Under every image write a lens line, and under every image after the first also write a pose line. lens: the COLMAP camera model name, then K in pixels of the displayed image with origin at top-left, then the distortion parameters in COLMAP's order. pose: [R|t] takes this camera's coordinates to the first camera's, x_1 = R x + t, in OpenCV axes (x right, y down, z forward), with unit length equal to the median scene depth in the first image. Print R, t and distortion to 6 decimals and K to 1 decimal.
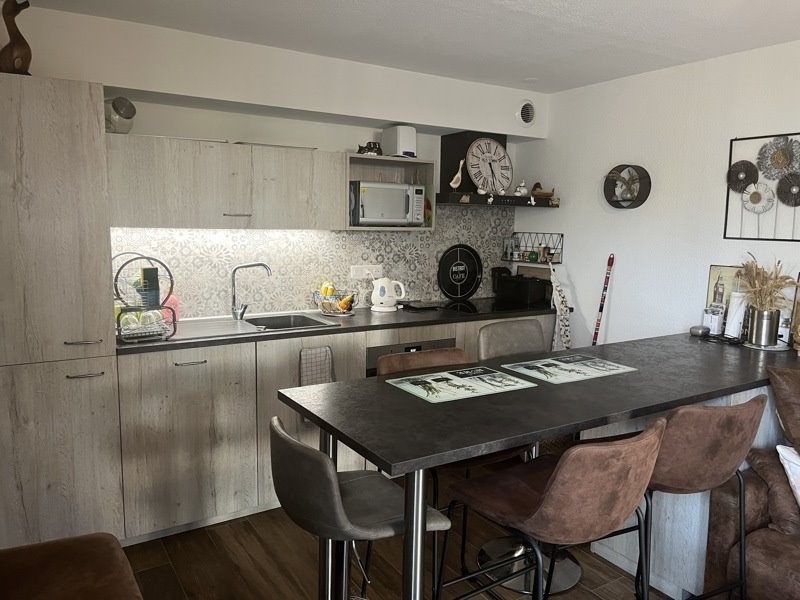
lens RADIAL K [[611.8, 0, 399.9], [0, 611.8, 297.5], [0, 0, 1]] dist [0.022764, -0.013118]
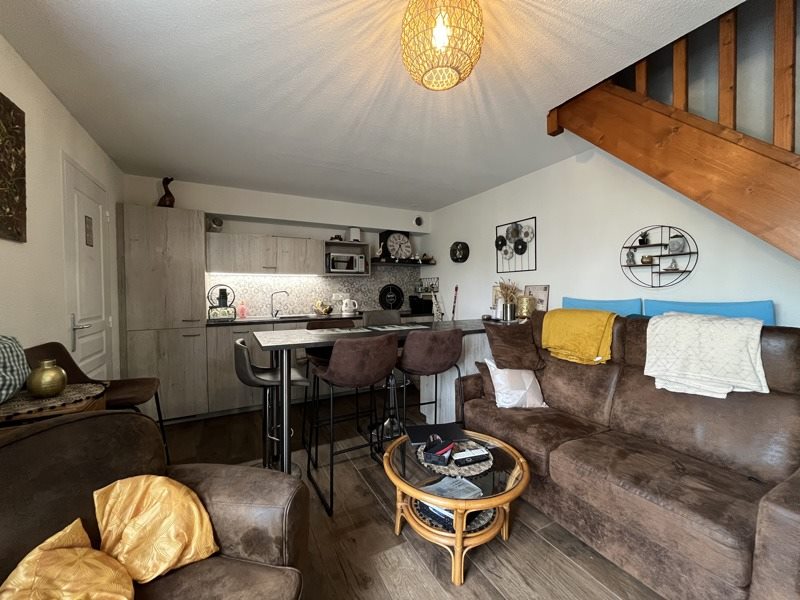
lens RADIAL K [[322.7, 0, 398.6], [0, 322.7, 299.1], [0, 0, 1]] dist [-0.001815, -0.000040]
pose [[0.996736, -0.021134, -0.077916, 0.255750], [0.013113, 0.994692, -0.102055, 0.092366], [0.079659, 0.100700, 0.991723, -0.096523]]
